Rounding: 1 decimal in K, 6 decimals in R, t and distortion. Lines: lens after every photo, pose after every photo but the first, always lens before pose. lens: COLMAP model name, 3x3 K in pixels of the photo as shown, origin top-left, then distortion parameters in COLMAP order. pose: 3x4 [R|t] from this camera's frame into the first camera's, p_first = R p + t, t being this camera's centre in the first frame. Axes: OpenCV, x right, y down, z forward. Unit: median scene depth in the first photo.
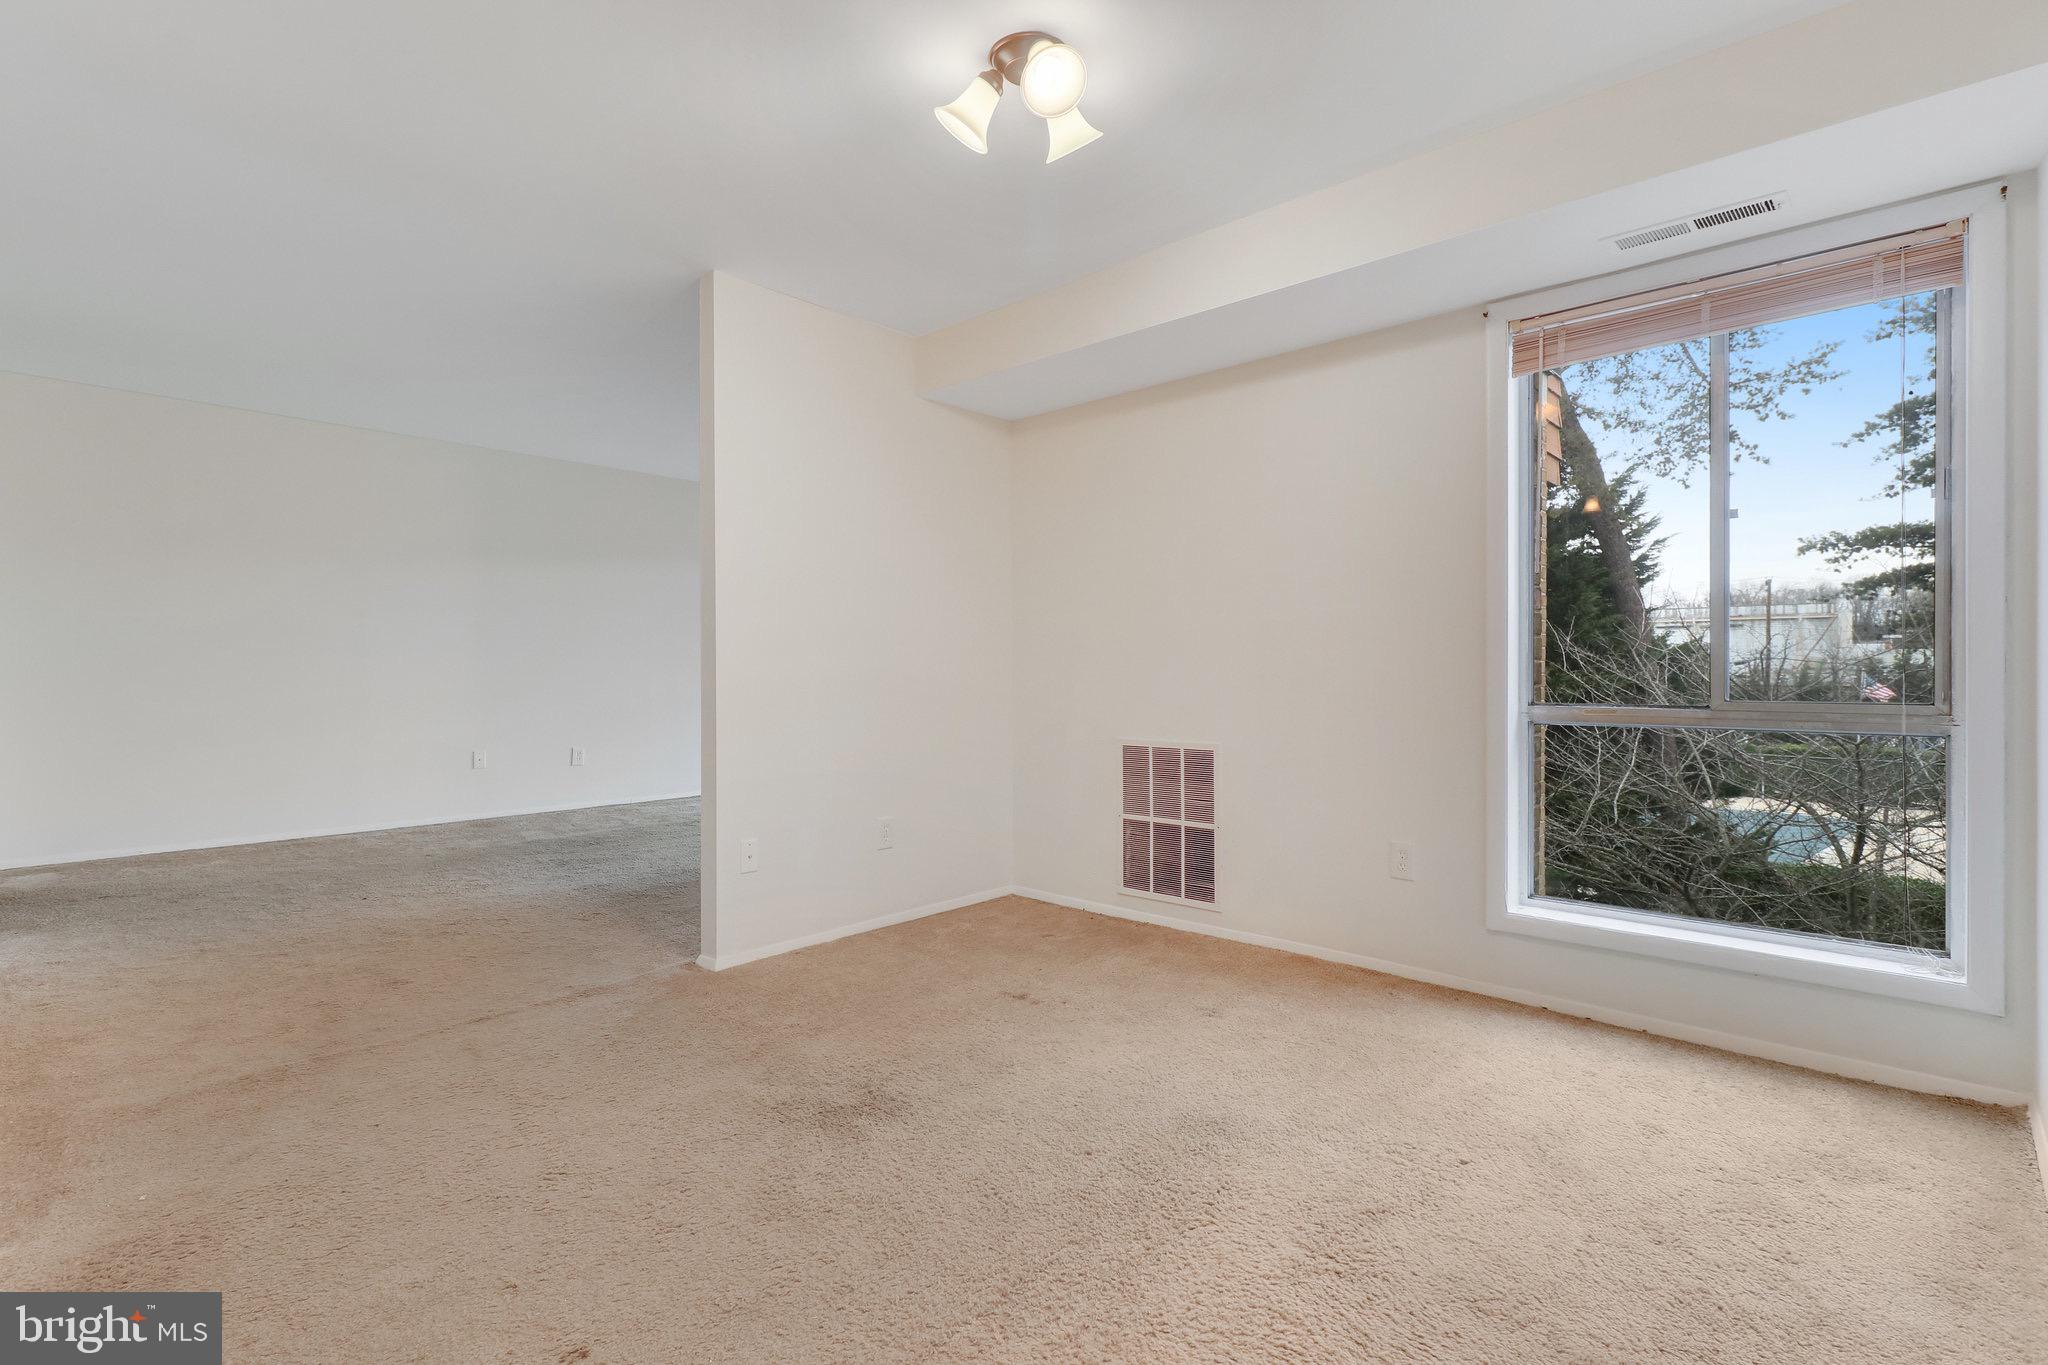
lens RADIAL K [[946.2, 0, 1012.6], [0, 946.2, 666.9], [0, 0, 1]] dist [0.000544, -0.001118]
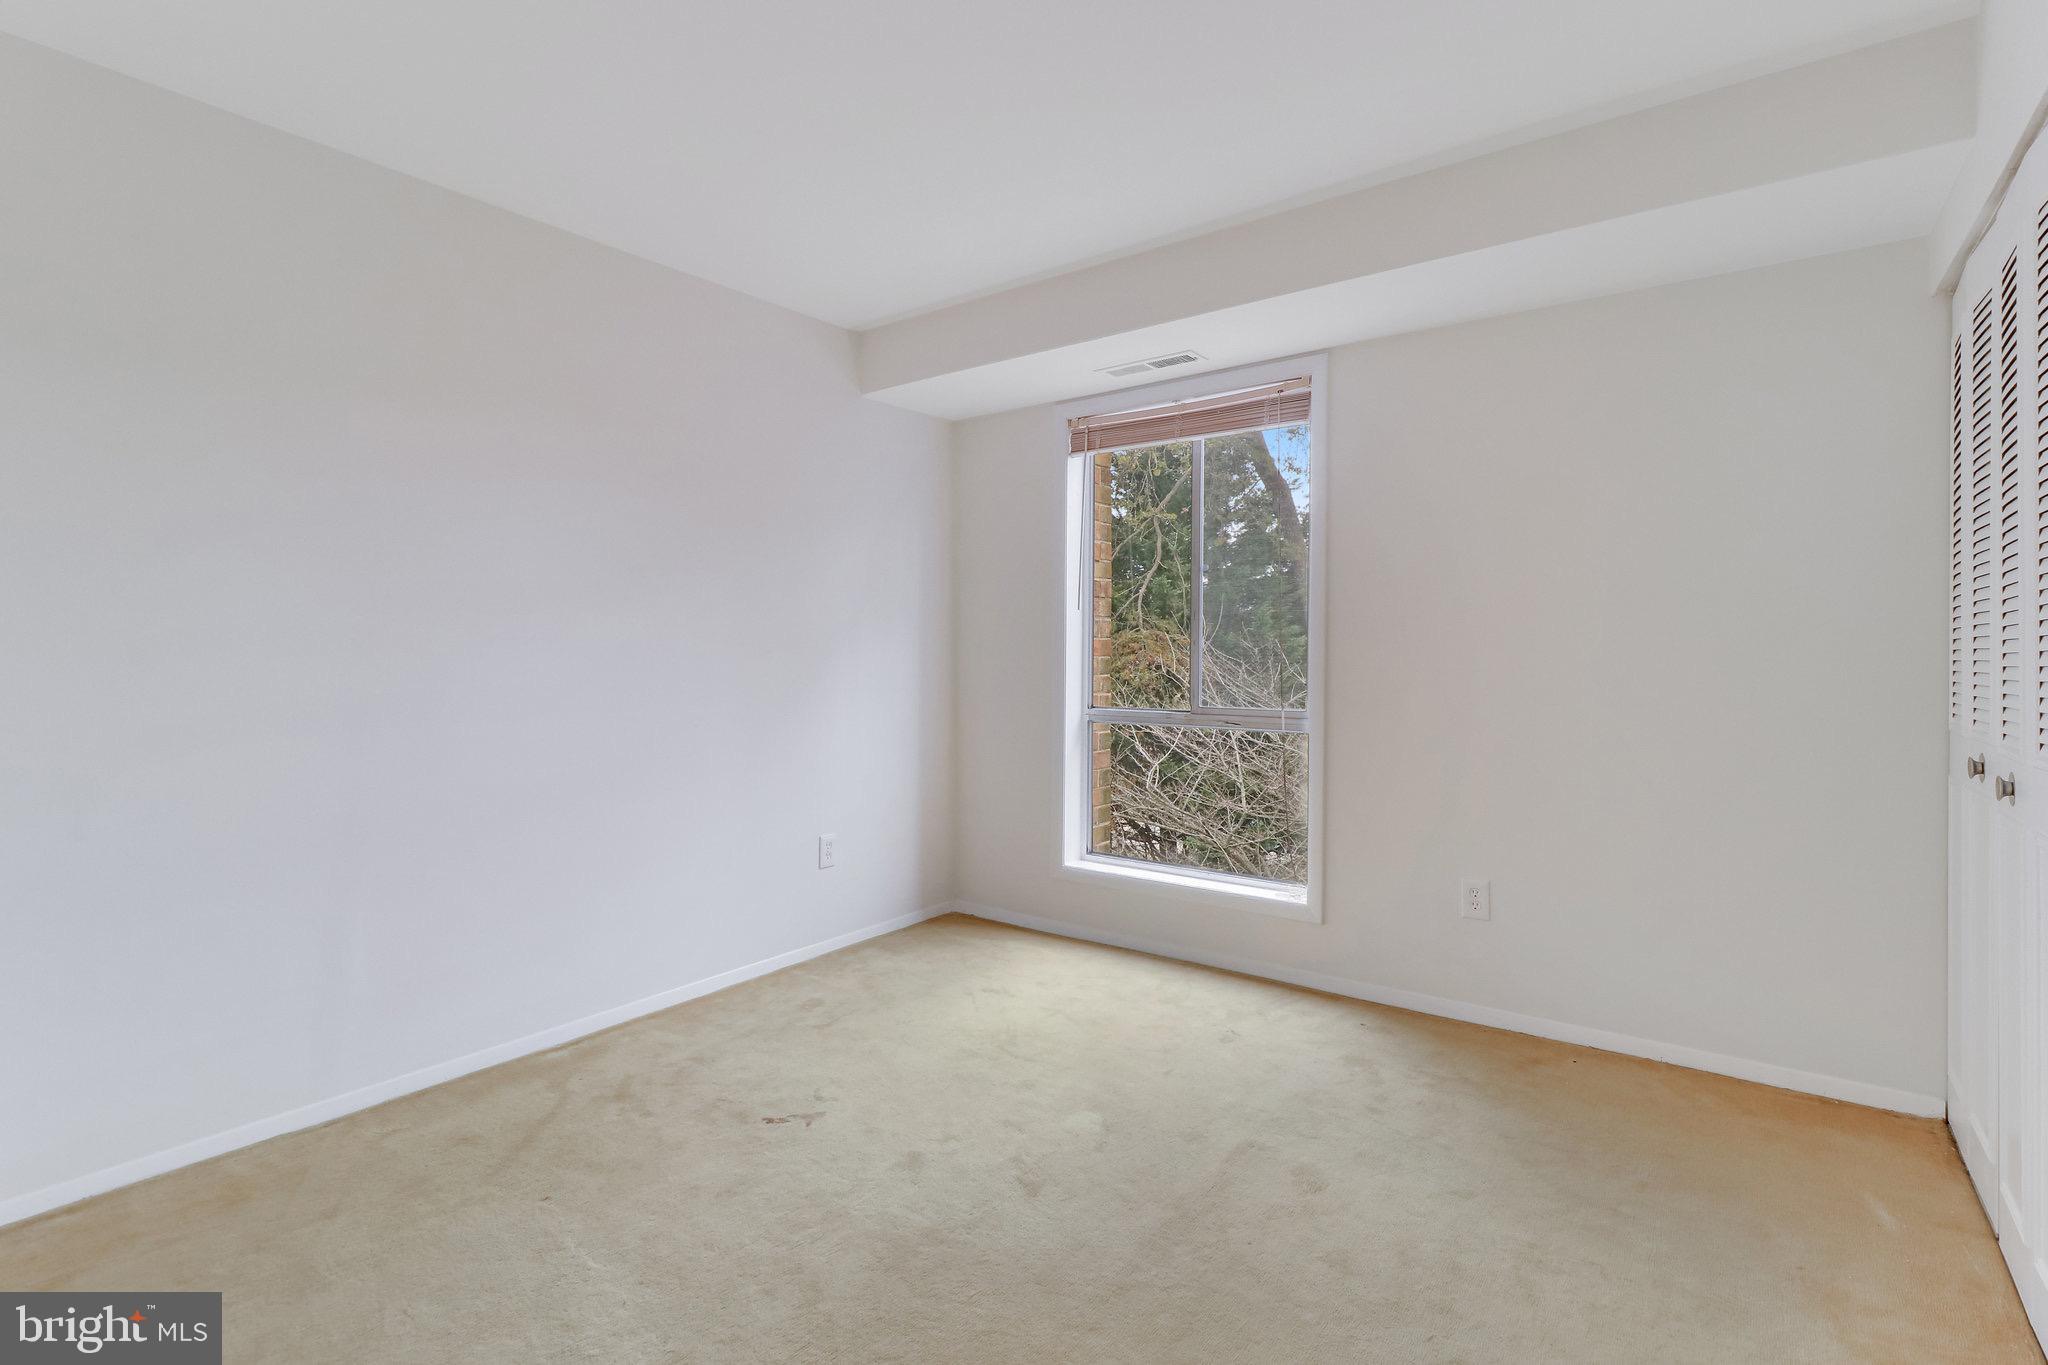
lens RADIAL K [[946.2, 0, 1012.6], [0, 946.2, 666.9], [0, 0, 1]] dist [0.000544, -0.001118]
pose [[0.995816, 0.024313, 0.088087, 0.270354], [-0.023497, 0.999671, -0.010289, -0.000238], [-0.088308, 0.008176, 0.996060, -0.253844]]
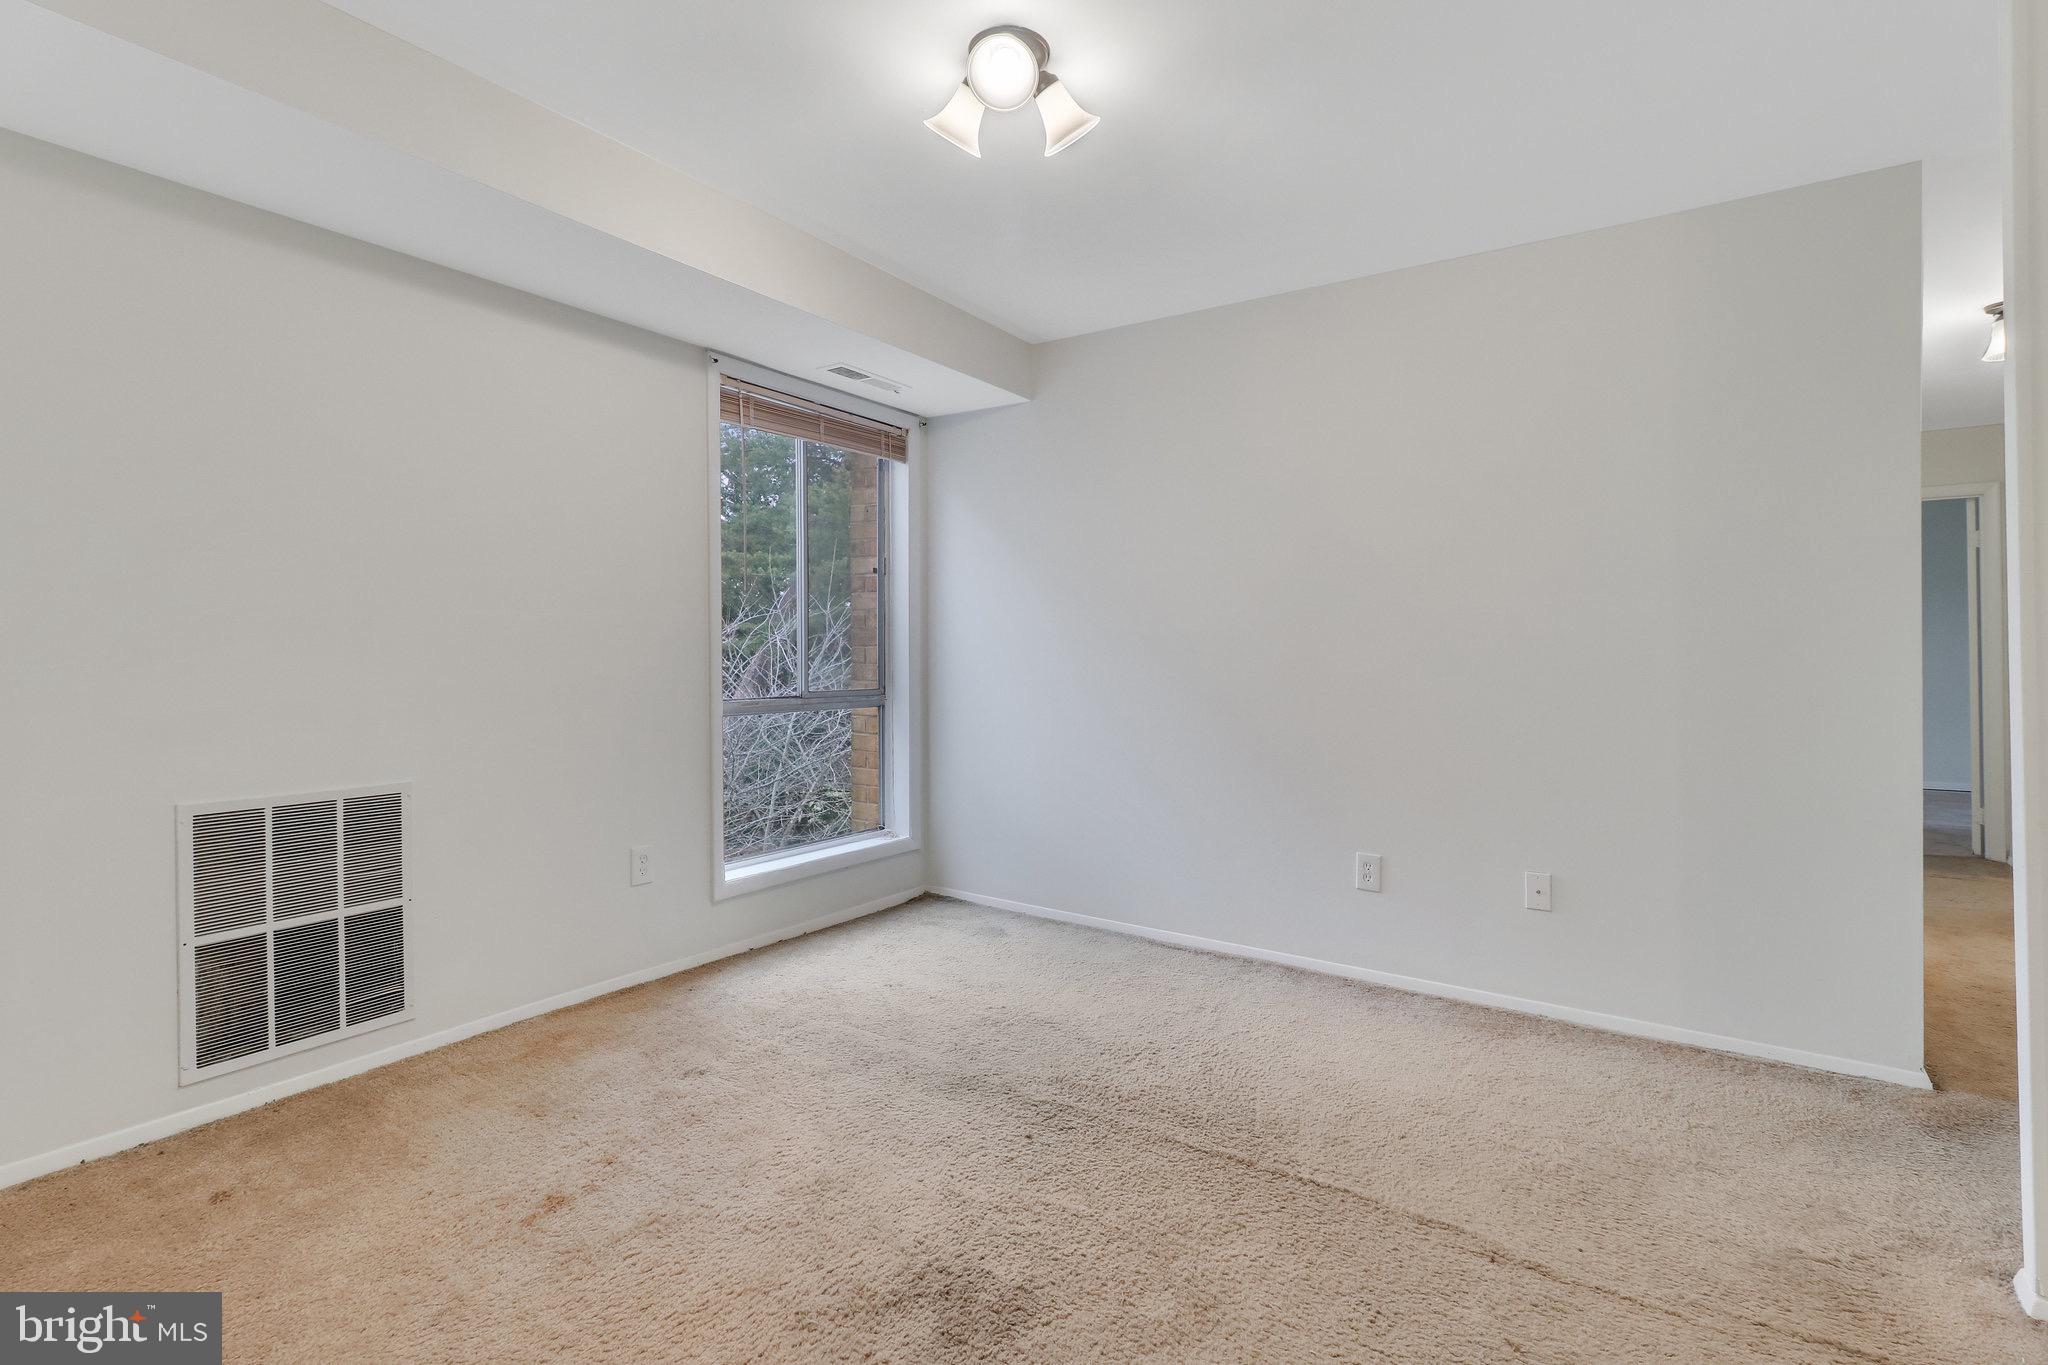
lens RADIAL K [[941.6, 0, 1018.2], [0, 941.6, 637.4], [0, 0, 1]] dist [-0.000028, -0.000313]
pose [[-0.137281, 0.022989, 0.990265, -0.544559], [-0.002691, 0.999718, -0.023581, -0.010516], [-0.990528, -0.005902, -0.137181, 0.648252]]
